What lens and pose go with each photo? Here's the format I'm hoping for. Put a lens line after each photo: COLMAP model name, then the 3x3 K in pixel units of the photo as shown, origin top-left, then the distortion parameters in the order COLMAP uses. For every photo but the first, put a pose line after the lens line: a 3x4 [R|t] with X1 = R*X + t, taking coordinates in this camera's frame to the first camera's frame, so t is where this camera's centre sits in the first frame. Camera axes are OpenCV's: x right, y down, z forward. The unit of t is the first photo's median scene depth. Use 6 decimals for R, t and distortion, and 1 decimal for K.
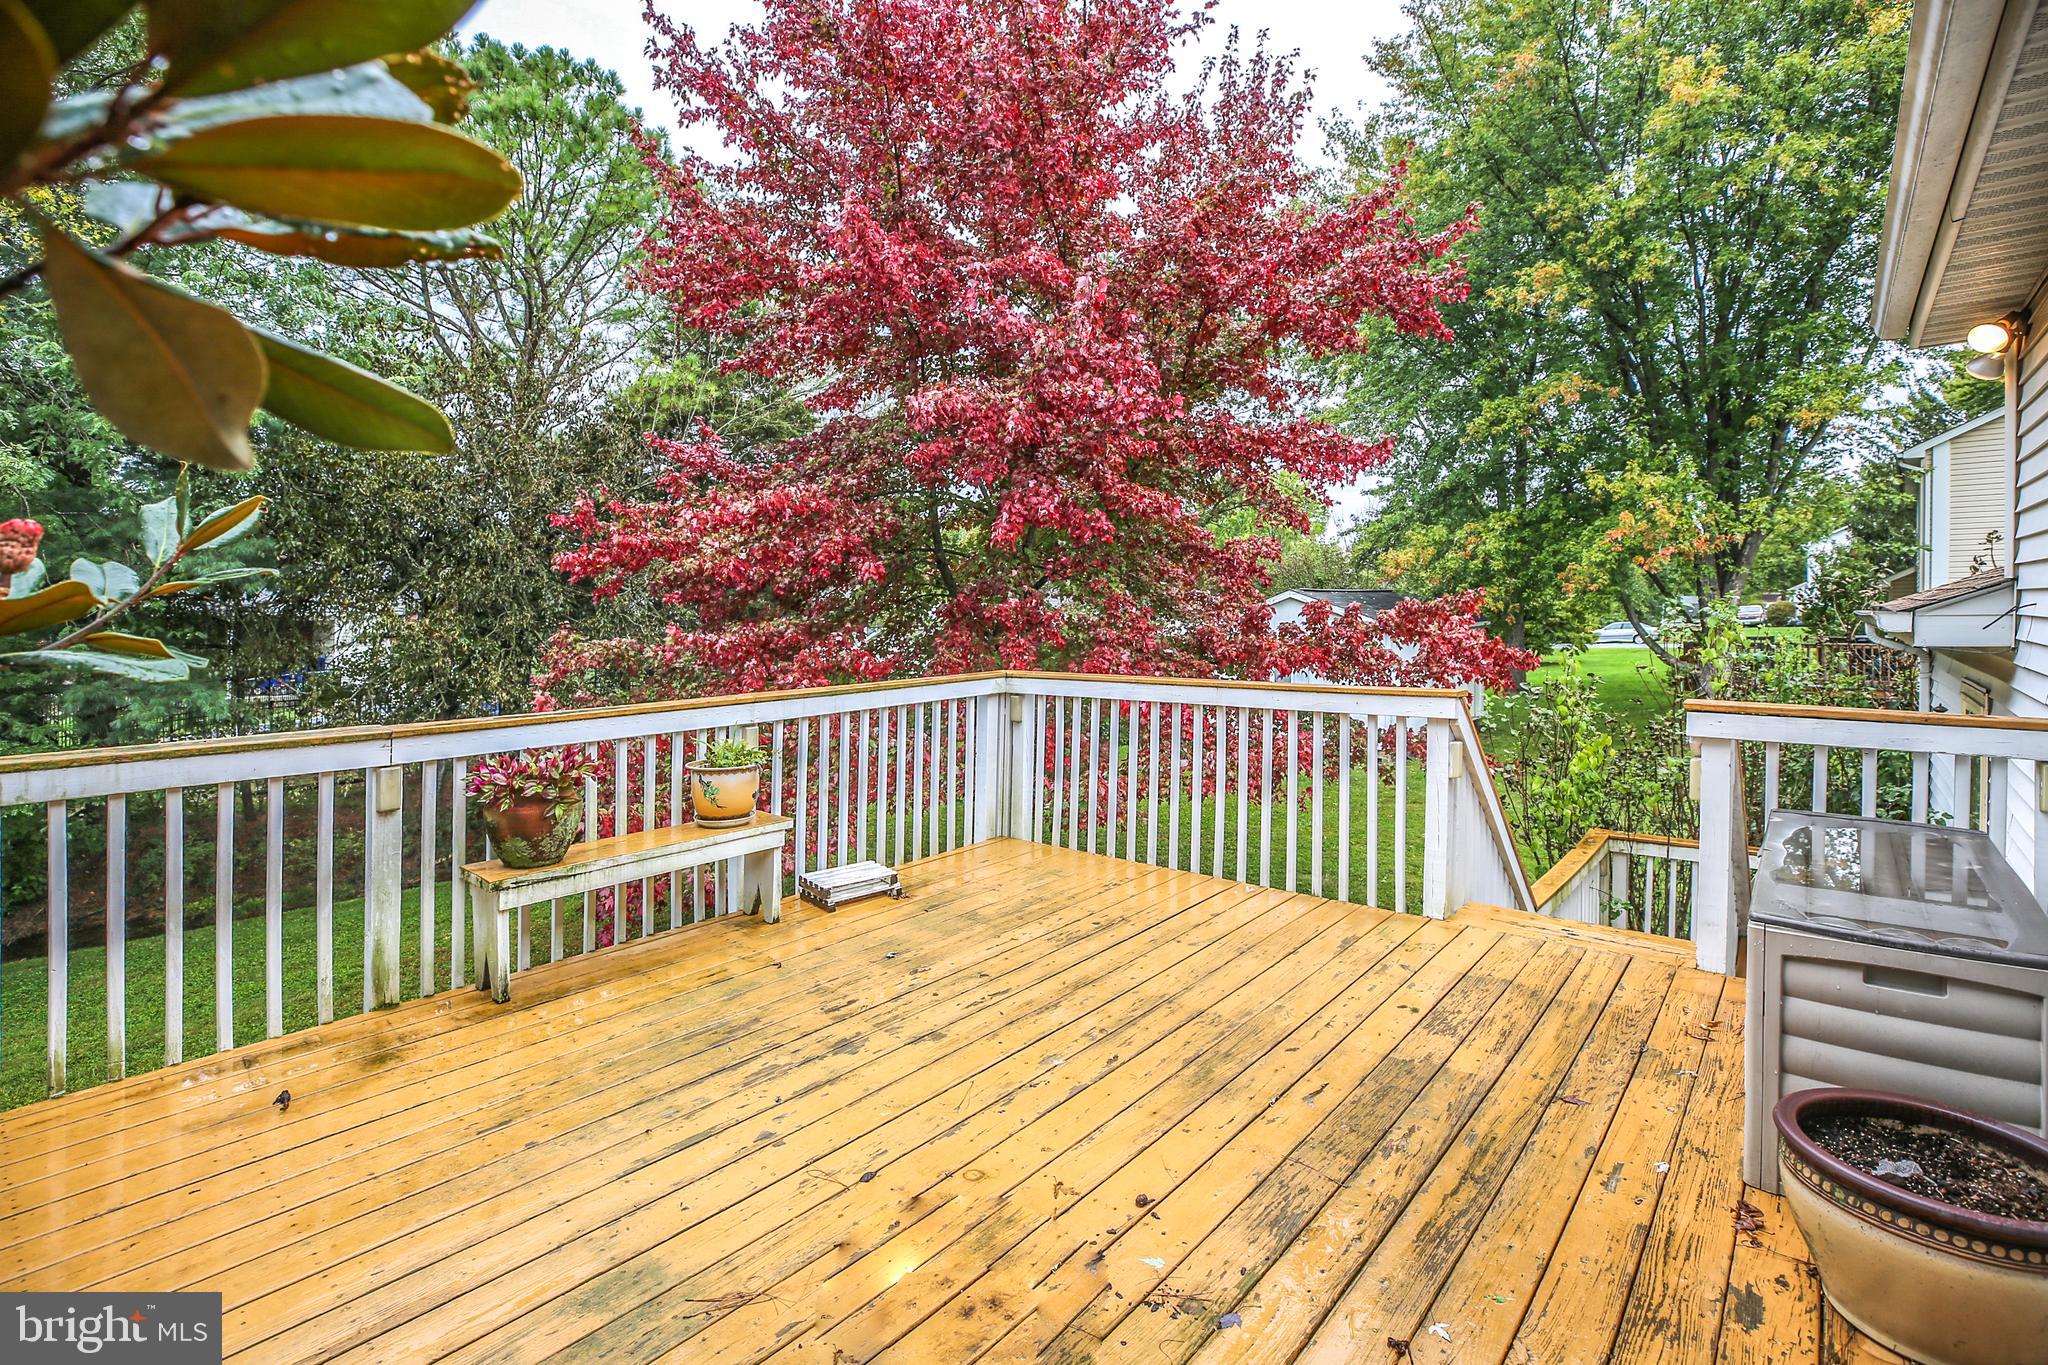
lens RADIAL K [[957.9, 0, 1029.7], [0, 957.9, 636.3], [0, 0, 1]] dist [-0.043088, 0.014941]
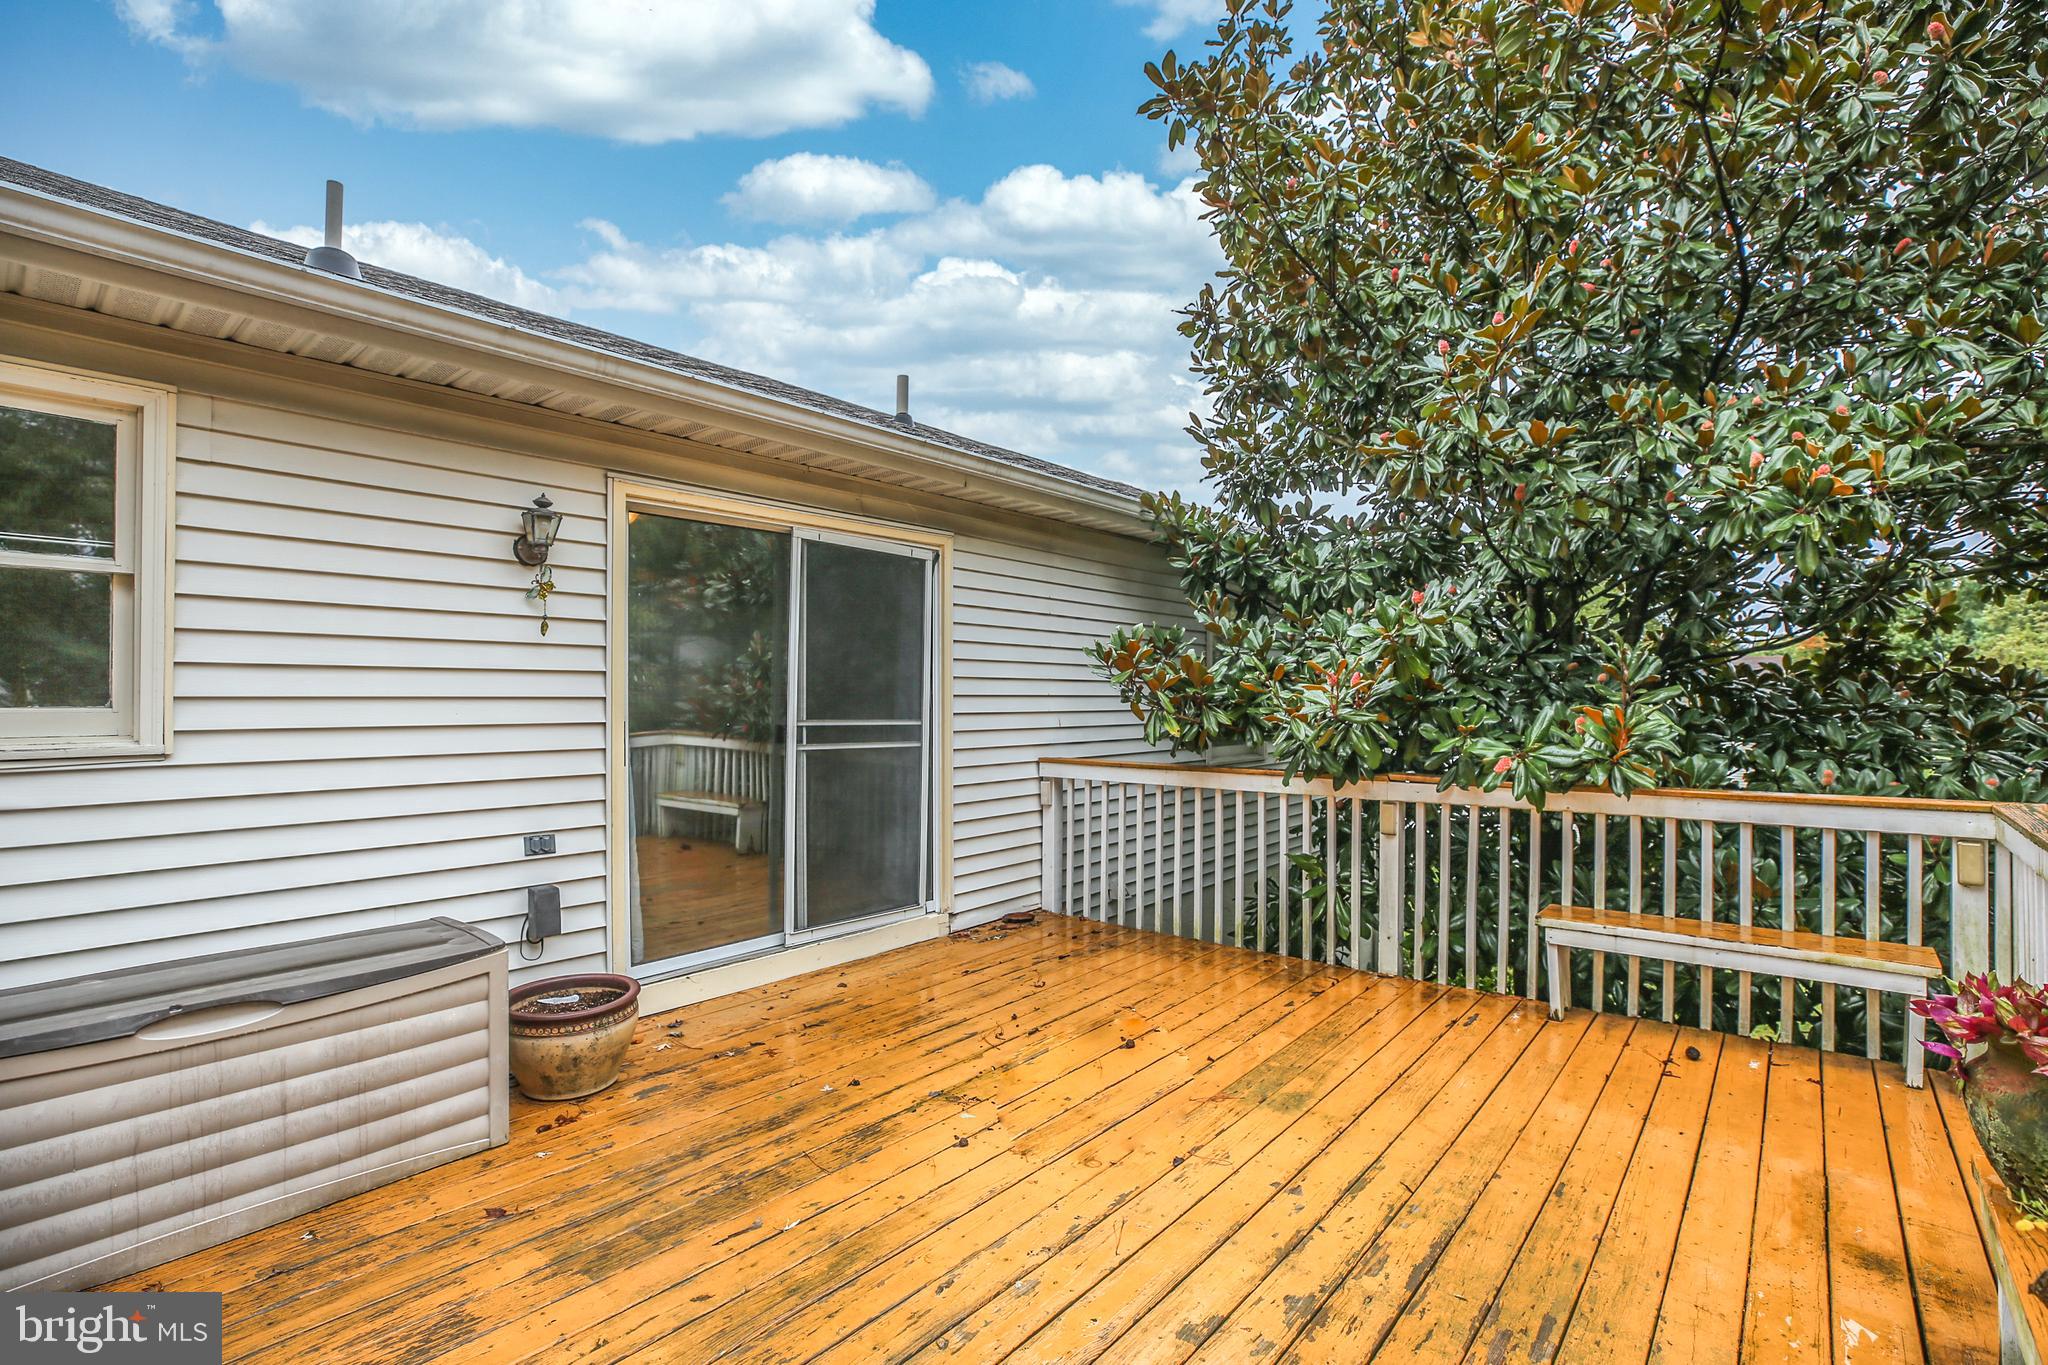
lens RADIAL K [[948.3, 0, 1028.7], [0, 948.3, 653.1], [0, 0, 1]] dist [-0.034711, 0.000452]
pose [[-0.999870, 0.016048, 0.001849, 0.009774], [0.016023, 0.999786, -0.013087, -0.065153], [-0.002058, -0.013056, -0.999913, 1.876979]]
